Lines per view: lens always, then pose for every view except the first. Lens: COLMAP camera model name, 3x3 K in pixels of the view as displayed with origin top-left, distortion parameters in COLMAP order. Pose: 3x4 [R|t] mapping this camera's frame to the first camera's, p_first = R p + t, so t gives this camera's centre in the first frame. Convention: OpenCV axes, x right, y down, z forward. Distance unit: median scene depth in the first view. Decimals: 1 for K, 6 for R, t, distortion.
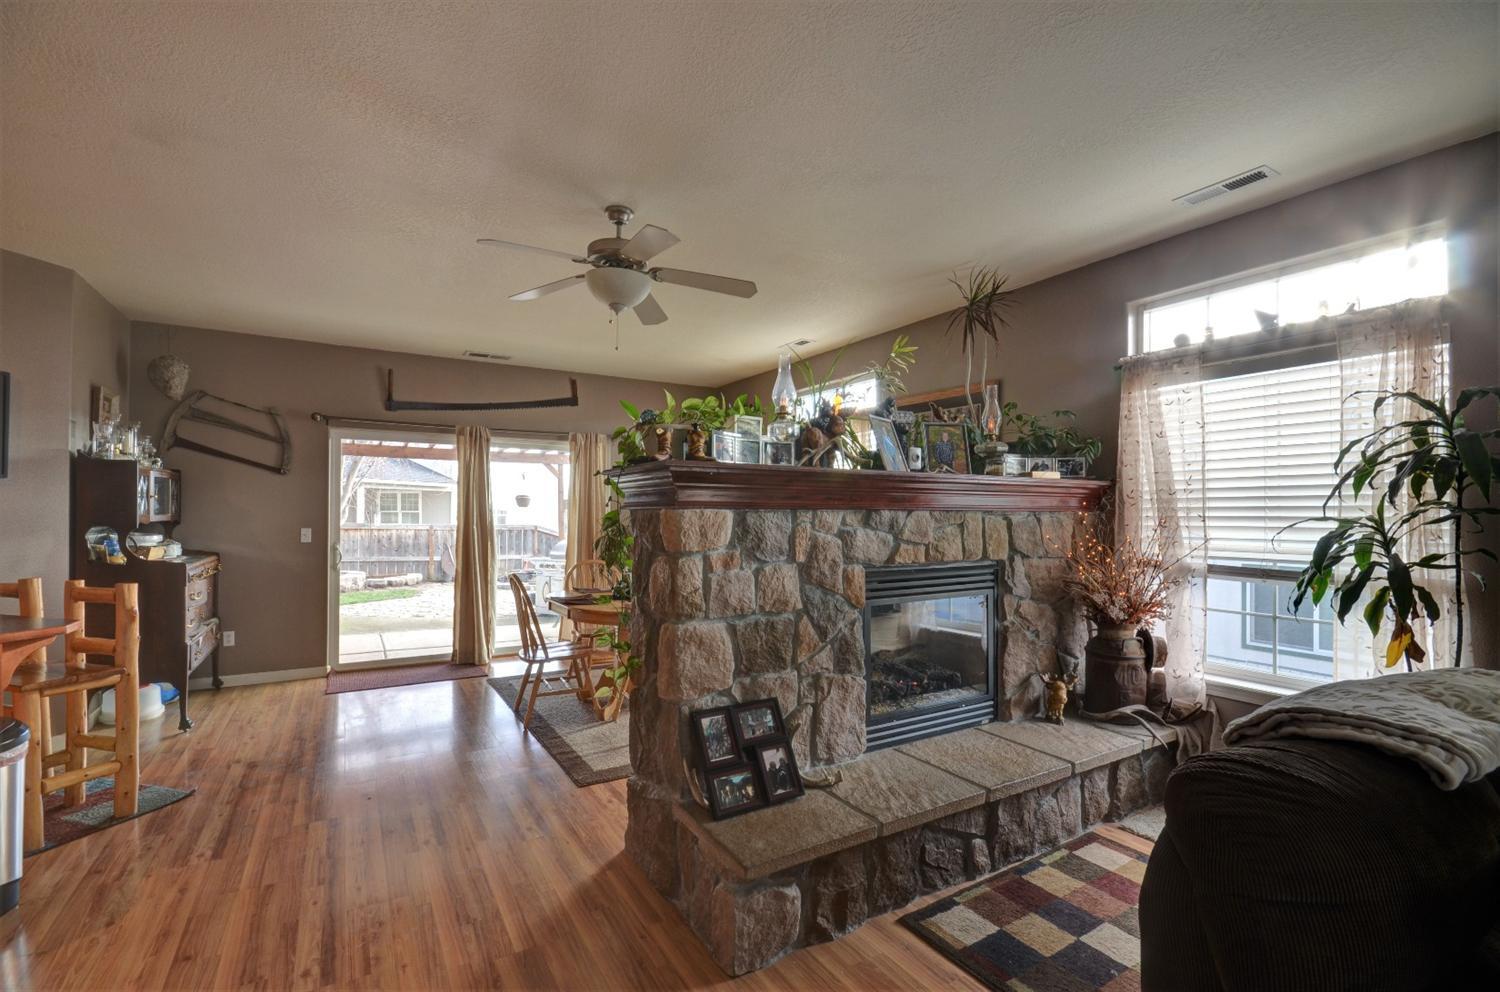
lens RADIAL K [[665.3, 0, 756.4], [0, 665.3, 506.9], [0, 0, 1]] dist [0.000250, -0.007552]
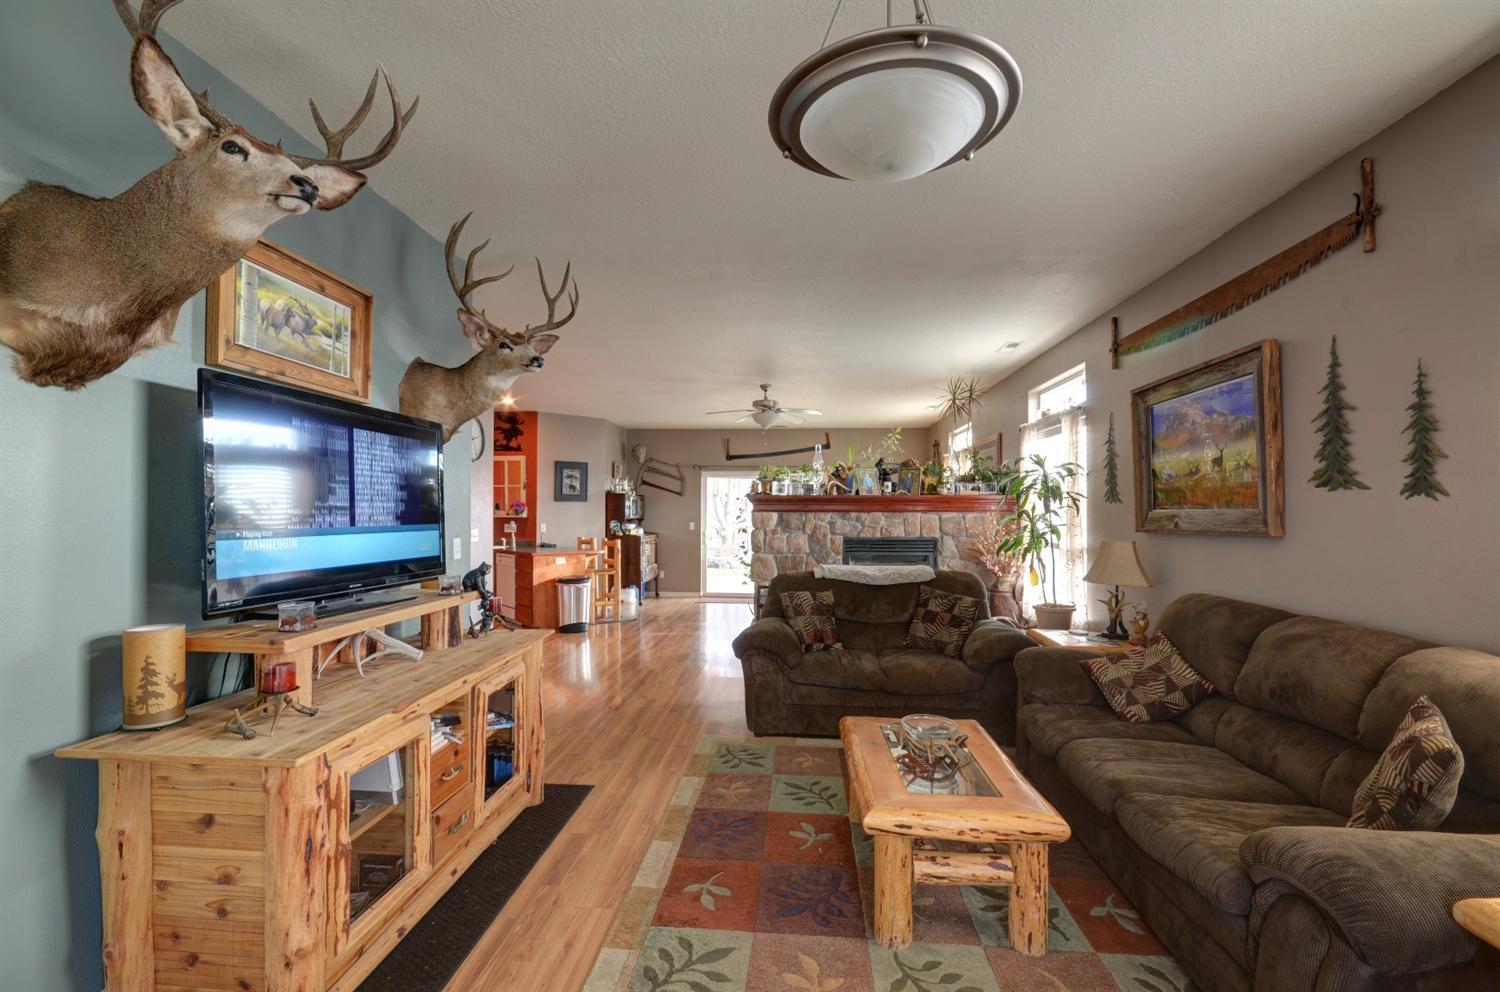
lens RADIAL K [[651.1, 0, 752.6], [0, 651.1, 508.3], [0, 0, 1]] dist [0.001749, -0.006853]
pose [[0.821167, -0.006911, -0.570646, 0.931782], [0.004792, 0.999975, -0.005215, 0.000777], [0.570668, 0.001548, 0.821180, -0.802006]]
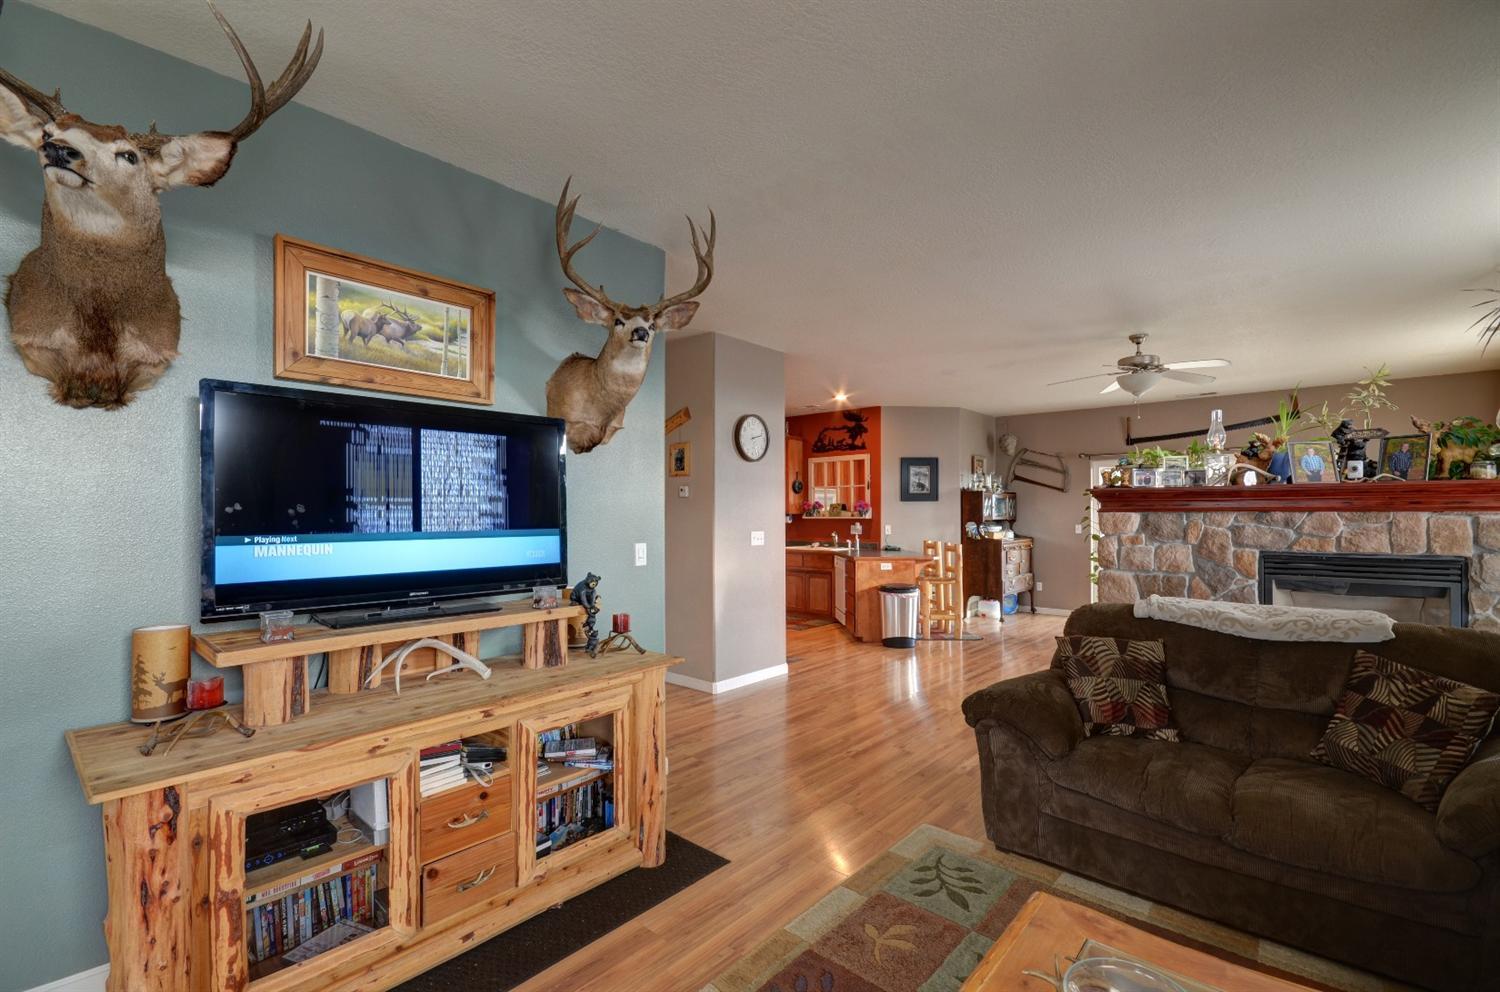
lens RADIAL K [[651.1, 0, 752.6], [0, 651.1, 508.3], [0, 0, 1]] dist [0.001749, -0.006853]
pose [[0.307991, -0.012292, -0.951310, 0.923947], [0.009380, 0.999907, -0.009883, 0.000356], [0.951343, -0.005879, 0.308077, -0.387646]]
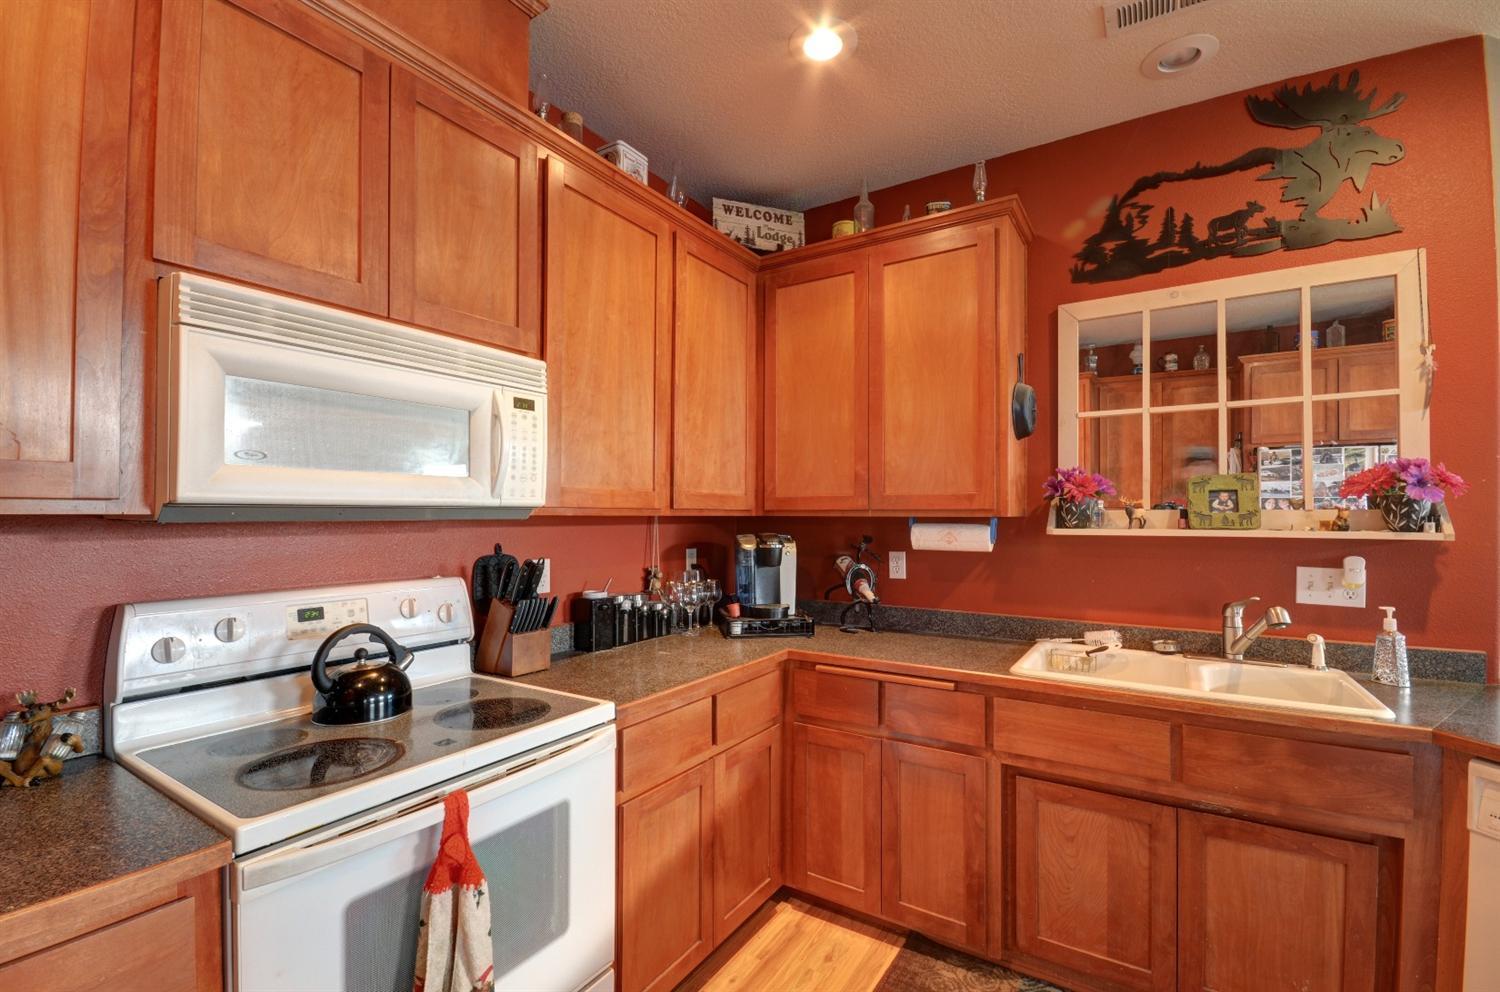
lens RADIAL K [[651.1, 0, 752.6], [0, 651.1, 508.3], [0, 0, 1]] dist [0.001749, -0.006853]
pose [[0.450415, -0.014750, -0.892697, -0.984023], [0.004961, 0.999889, -0.014018, -0.003100], [0.892805, 0.001885, 0.450438, 0.030084]]
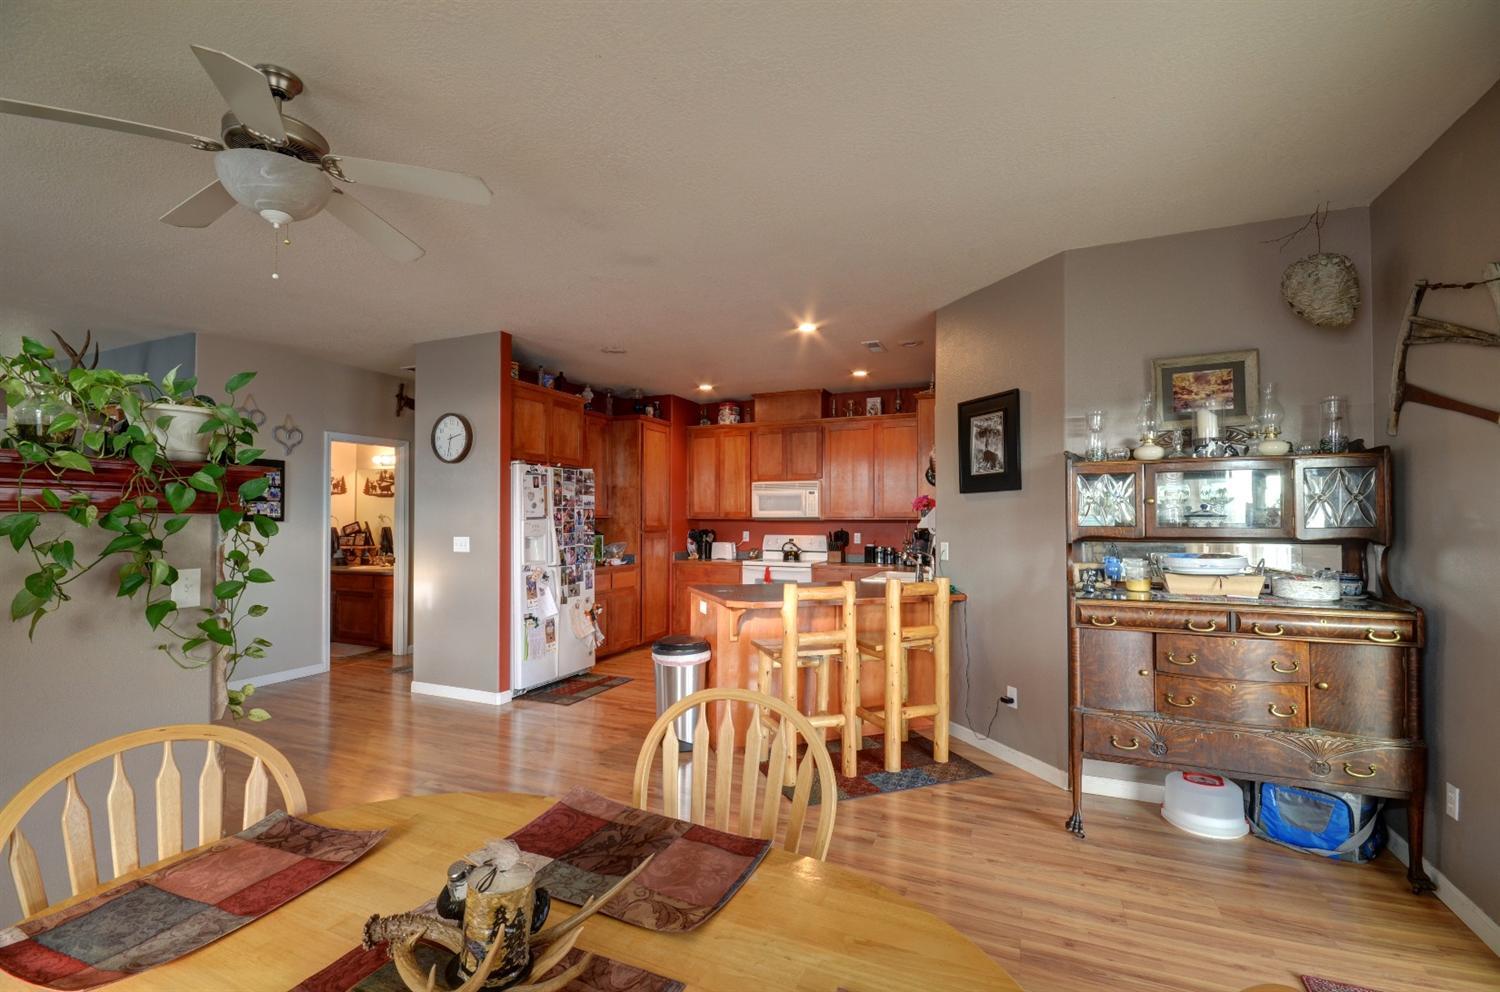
lens RADIAL K [[651.1, 0, 752.6], [0, 651.1, 508.3], [0, 0, 1]] dist [0.001749, -0.006853]
pose [[-0.822340, -0.015833, -0.568776, -0.212271], [-0.001037, 0.999653, -0.026329, 0.013353], [0.568996, -0.021061, -0.822071, 1.604621]]
